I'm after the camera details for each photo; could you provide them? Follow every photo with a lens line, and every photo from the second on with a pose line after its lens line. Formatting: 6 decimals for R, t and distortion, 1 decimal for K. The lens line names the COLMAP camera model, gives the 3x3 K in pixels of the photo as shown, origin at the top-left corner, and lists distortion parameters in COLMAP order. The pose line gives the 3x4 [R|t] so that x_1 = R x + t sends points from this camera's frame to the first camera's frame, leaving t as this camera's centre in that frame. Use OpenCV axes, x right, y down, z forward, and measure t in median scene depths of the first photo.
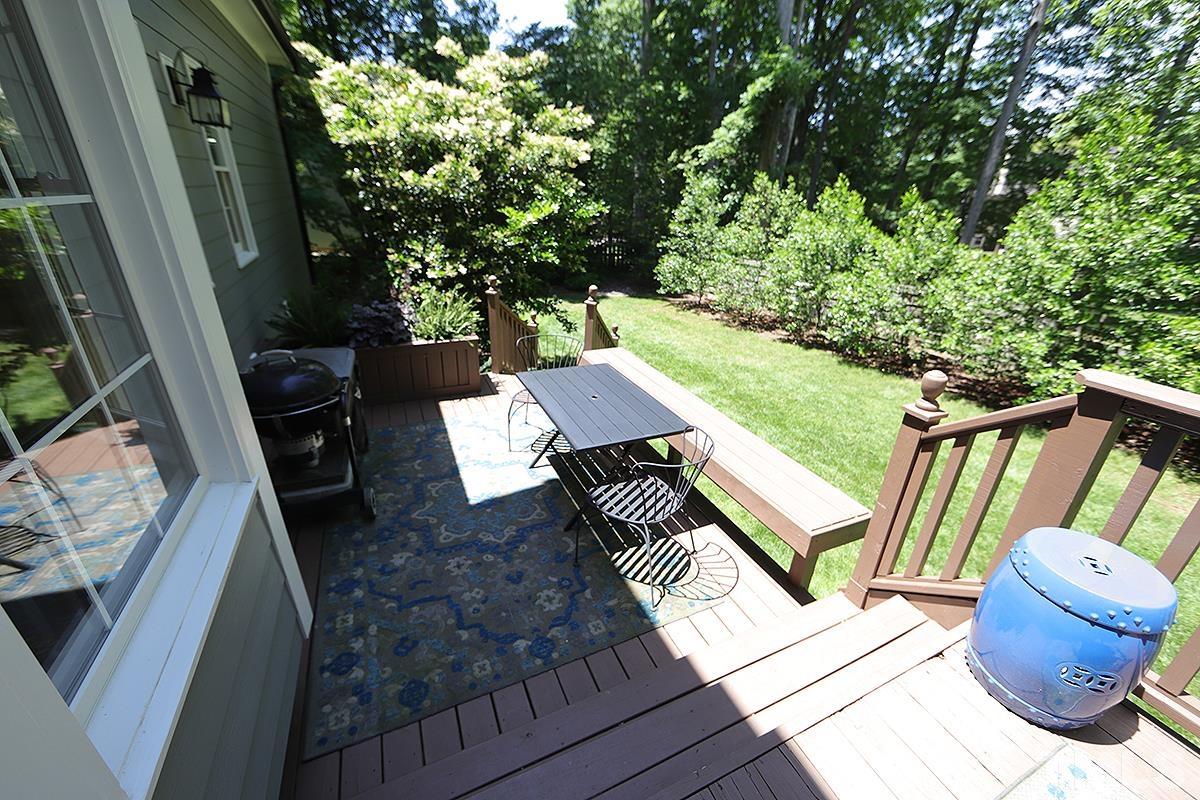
lens RADIAL K [[472.7, 0, 600.8], [0, 472.7, 395.3], [0, 0, 1]] dist [-0.007920, 0.001500]
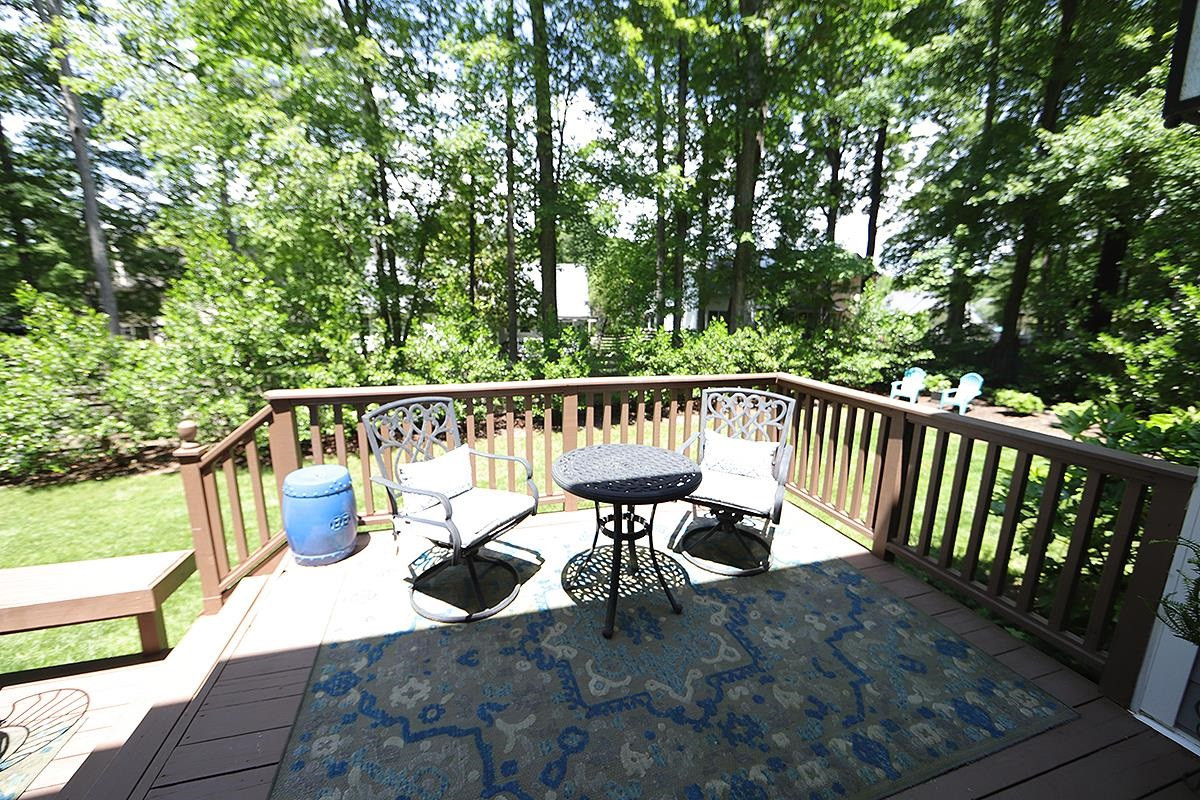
lens RADIAL K [[473.0, 0, 598.0], [0, 473.0, 398.5], [0, 0, 1]] dist [0.002599, -0.000356]
pose [[0.134026, -0.230006, 0.963916, -0.100356], [0.386113, 0.907942, 0.162963, 0.027457], [-0.912663, 0.350340, 0.210497, -0.096175]]
